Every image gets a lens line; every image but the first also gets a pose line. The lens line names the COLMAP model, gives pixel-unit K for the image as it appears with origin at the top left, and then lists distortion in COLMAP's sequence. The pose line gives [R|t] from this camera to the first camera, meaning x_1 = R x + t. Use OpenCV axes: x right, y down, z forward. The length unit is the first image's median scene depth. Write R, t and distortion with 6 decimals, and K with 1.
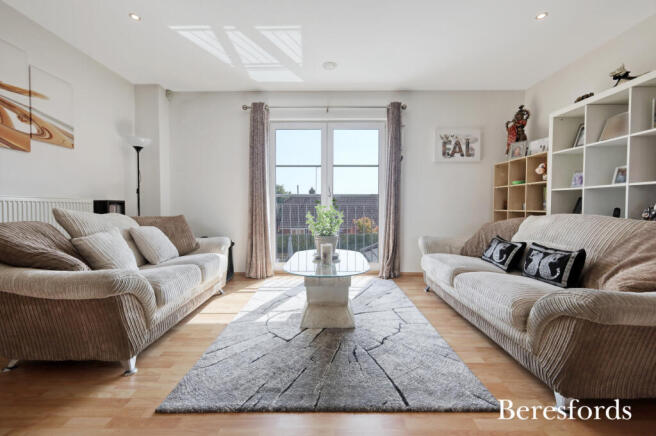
lens RADIAL K [[284.7, 0, 327.8], [0, 284.7, 205.3], [0, 0, 1]] dist [0.004620, 0.000446]
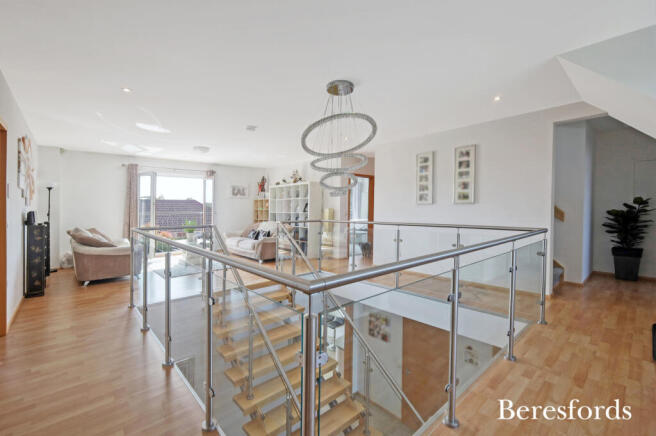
lens RADIAL K [[284.7, 0, 330.1], [0, 284.7, 203.2], [0, 0, 1]] dist [0.004620, 0.000446]
pose [[0.736803, 0.005351, 0.676087, -0.578008], [0.004746, 0.999903, -0.013087, -0.084591], [-0.676091, 0.012851, 0.736706, -1.237469]]
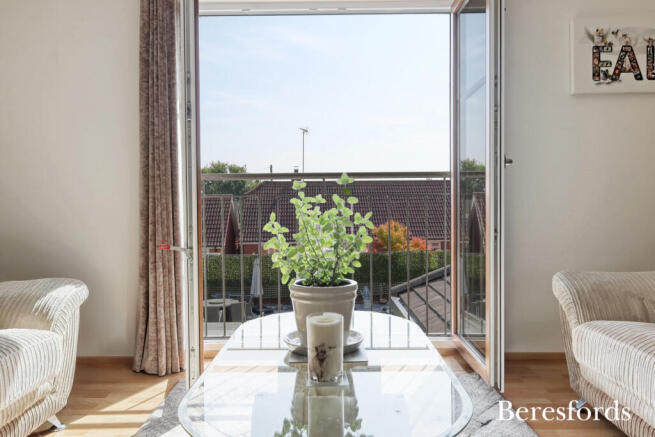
lens RADIAL K [[310.3, 0, 327.5], [0, 310.3, 200.3], [0, 0, 1]] dist [0.001097, 0.000787]
pose [[0.999810, -0.011424, 0.015807, -0.005381], [0.011676, 0.999805, -0.015928, 0.011995], [-0.015622, 0.016110, 0.999748, 0.588395]]
